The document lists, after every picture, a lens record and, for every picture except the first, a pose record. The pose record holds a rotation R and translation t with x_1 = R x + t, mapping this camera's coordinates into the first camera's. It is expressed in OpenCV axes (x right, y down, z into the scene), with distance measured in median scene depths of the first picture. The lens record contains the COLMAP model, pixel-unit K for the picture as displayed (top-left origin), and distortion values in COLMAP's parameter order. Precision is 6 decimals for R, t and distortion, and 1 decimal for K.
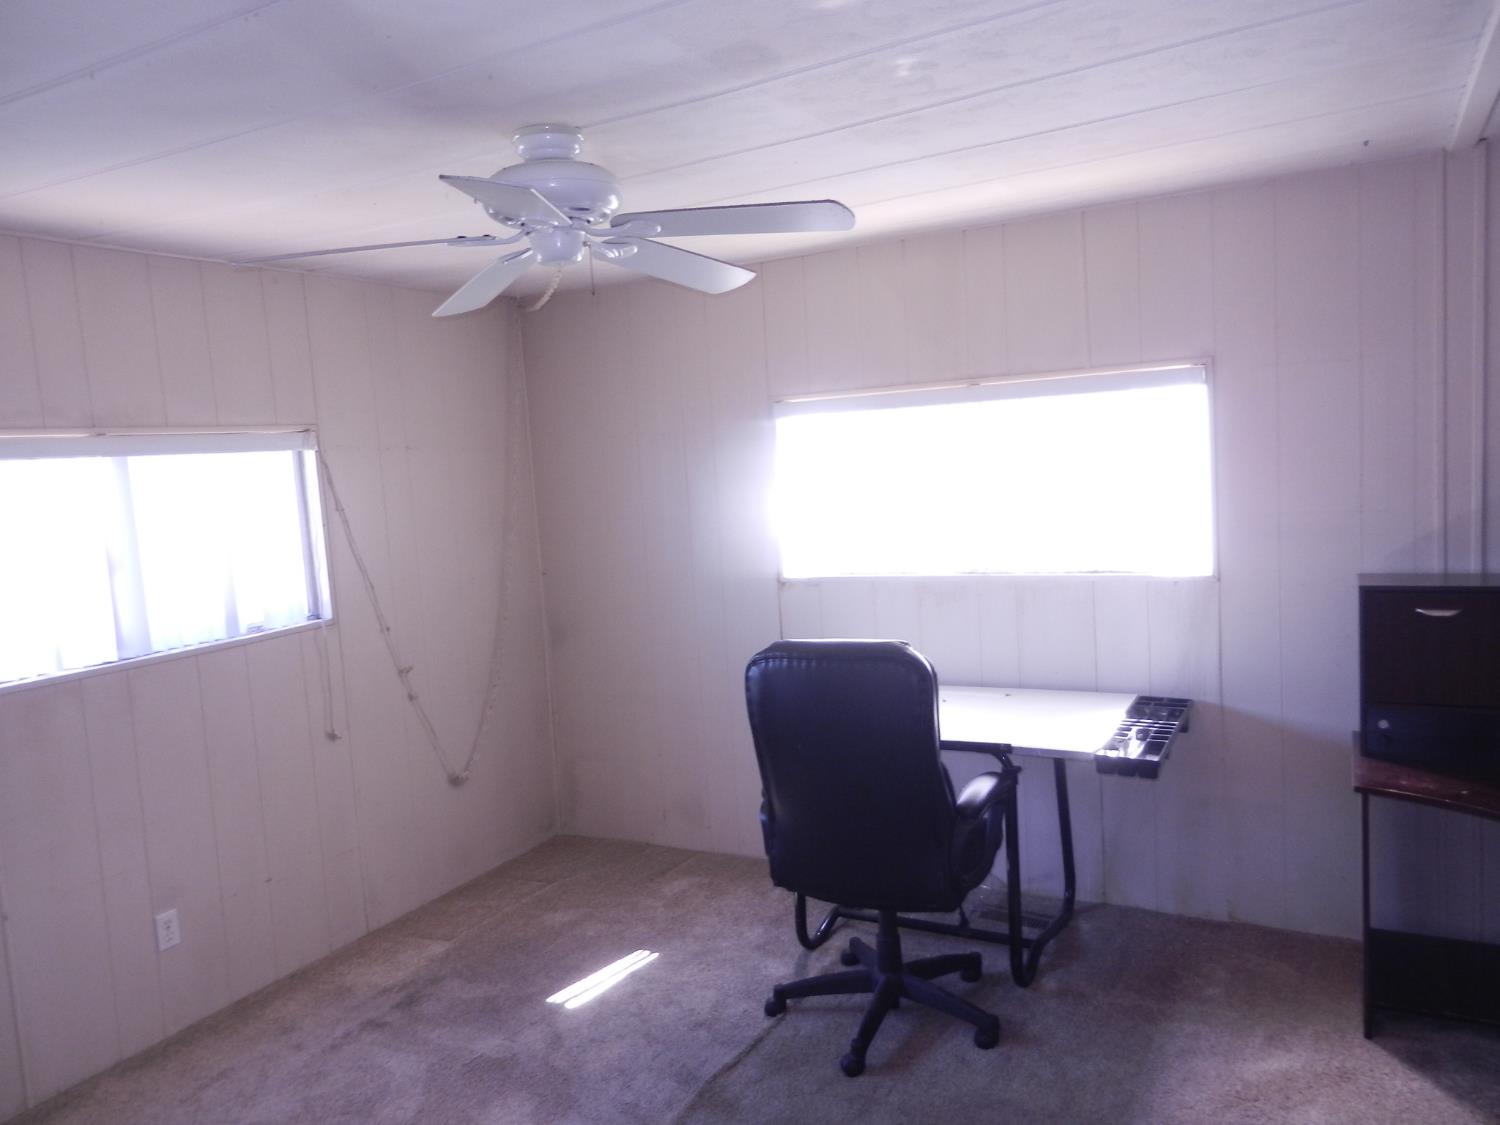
lens RADIAL K [[1118.4, 0, 750.0], [0, 1118.4, 562.5], [0, 0, 1]] dist [0.009735, 0.001735]
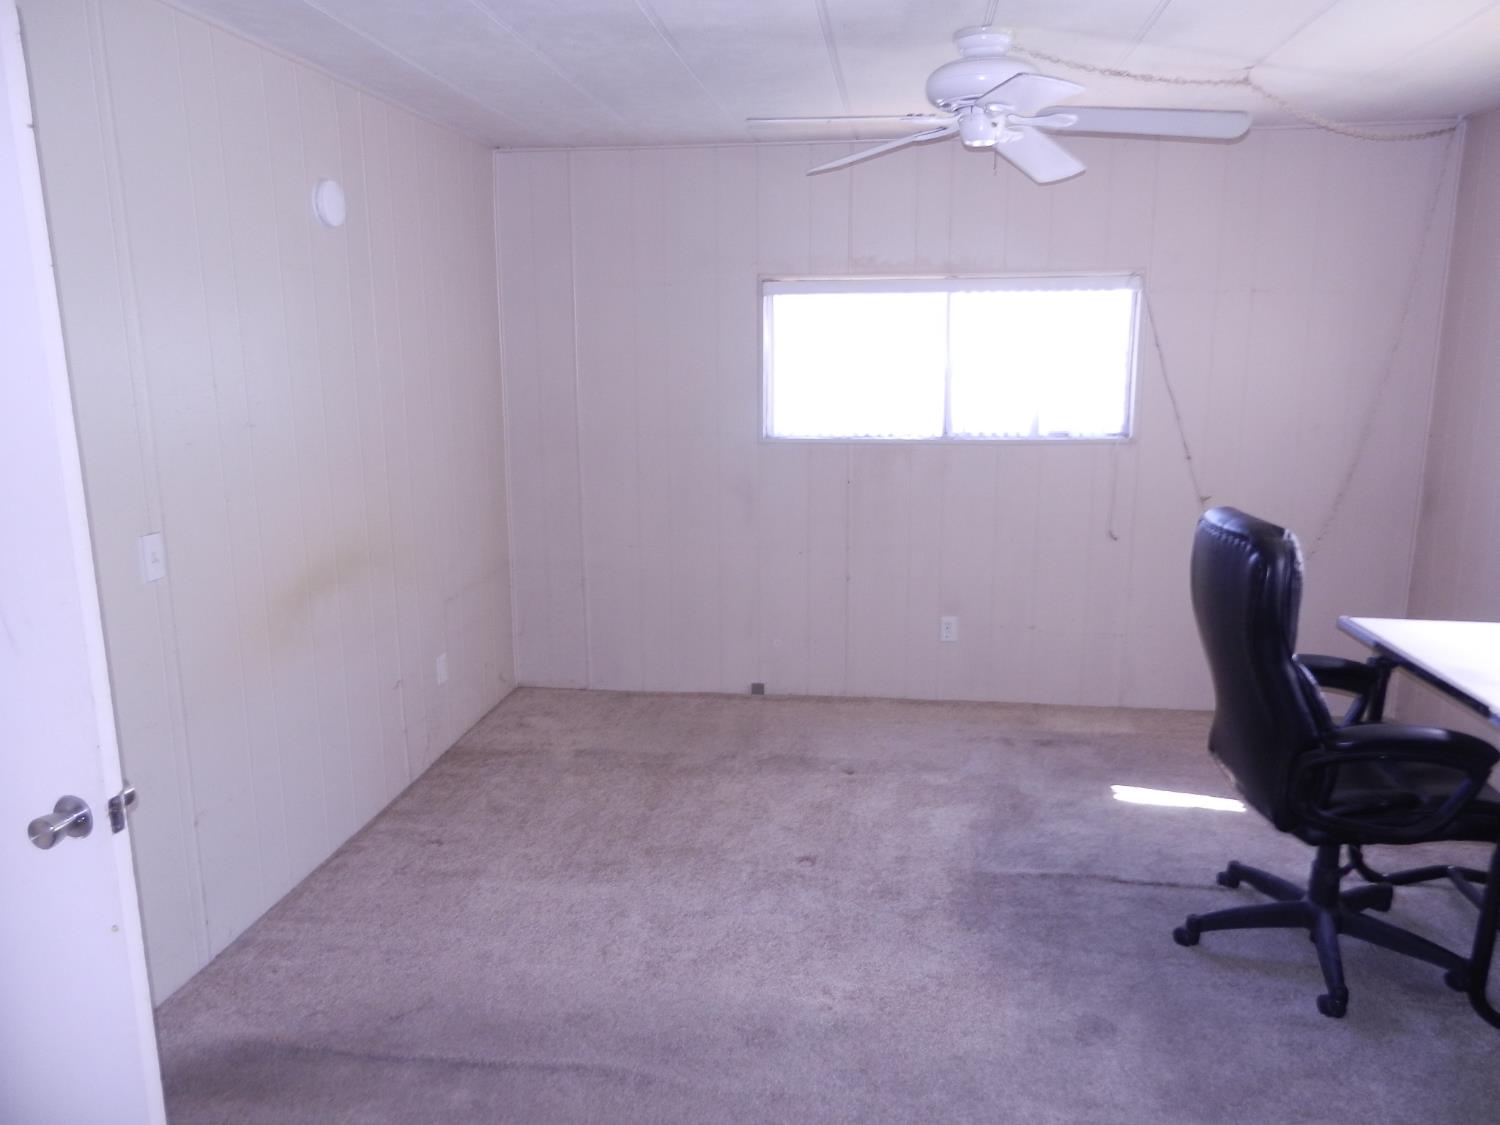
lens RADIAL K [[1118.4, 0, 750.0], [0, 1118.4, 562.5], [0, 0, 1]] dist [0.009735, 0.001735]
pose [[0.355479, 0.241130, -0.903046, 0.637748], [-0.107590, 0.970284, 0.216732, -0.038802], [0.928471, 0.020115, 0.370859, 0.216458]]
